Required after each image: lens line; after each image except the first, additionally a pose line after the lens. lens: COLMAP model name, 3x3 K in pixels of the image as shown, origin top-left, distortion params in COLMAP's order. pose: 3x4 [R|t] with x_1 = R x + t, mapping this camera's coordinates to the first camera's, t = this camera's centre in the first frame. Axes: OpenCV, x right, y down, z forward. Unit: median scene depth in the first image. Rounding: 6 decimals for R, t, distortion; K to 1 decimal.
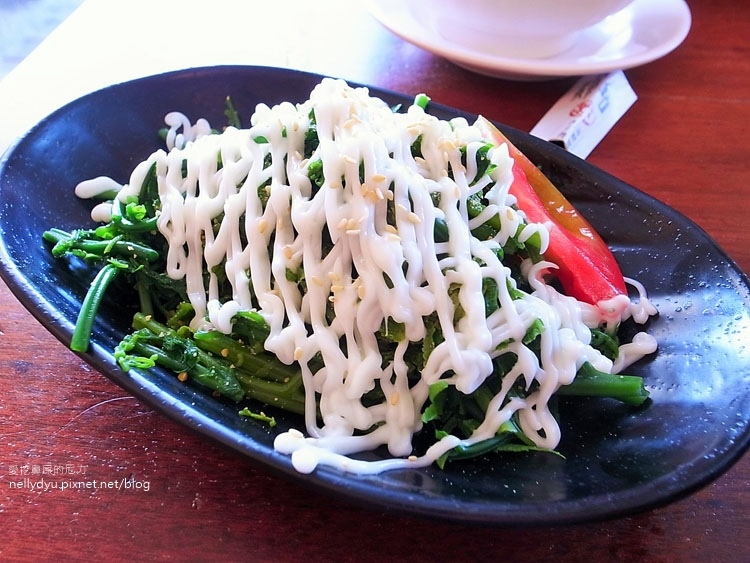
lens RADIAL K [[613.6, 0, 370.5], [0, 613.6, 272.1], [0, 0, 1]] dist [-0.060611, 0.046551]
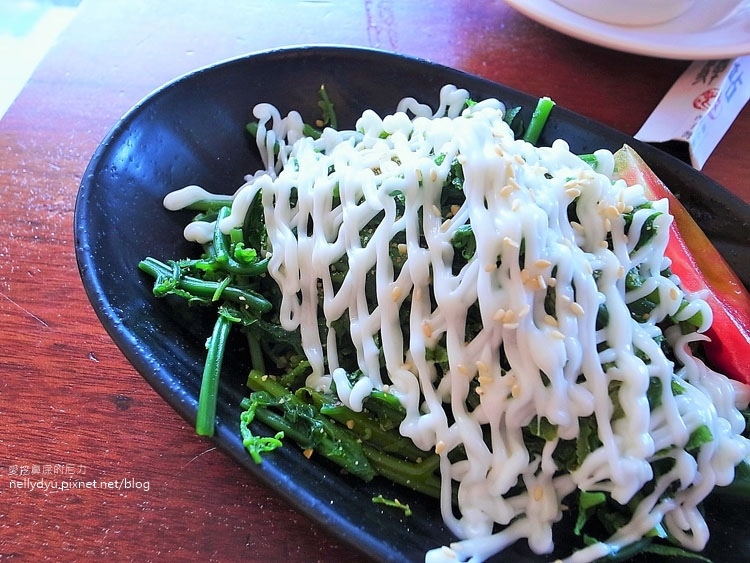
lens RADIAL K [[613.6, 0, 370.5], [0, 613.6, 272.1], [0, 0, 1]] dist [-0.060611, 0.046551]
pose [[0.998846, 0.039794, -0.026890, -0.196097], [-0.034605, 0.984558, 0.171603, -0.266607], [0.033303, -0.170475, 0.984799, 0.118165]]
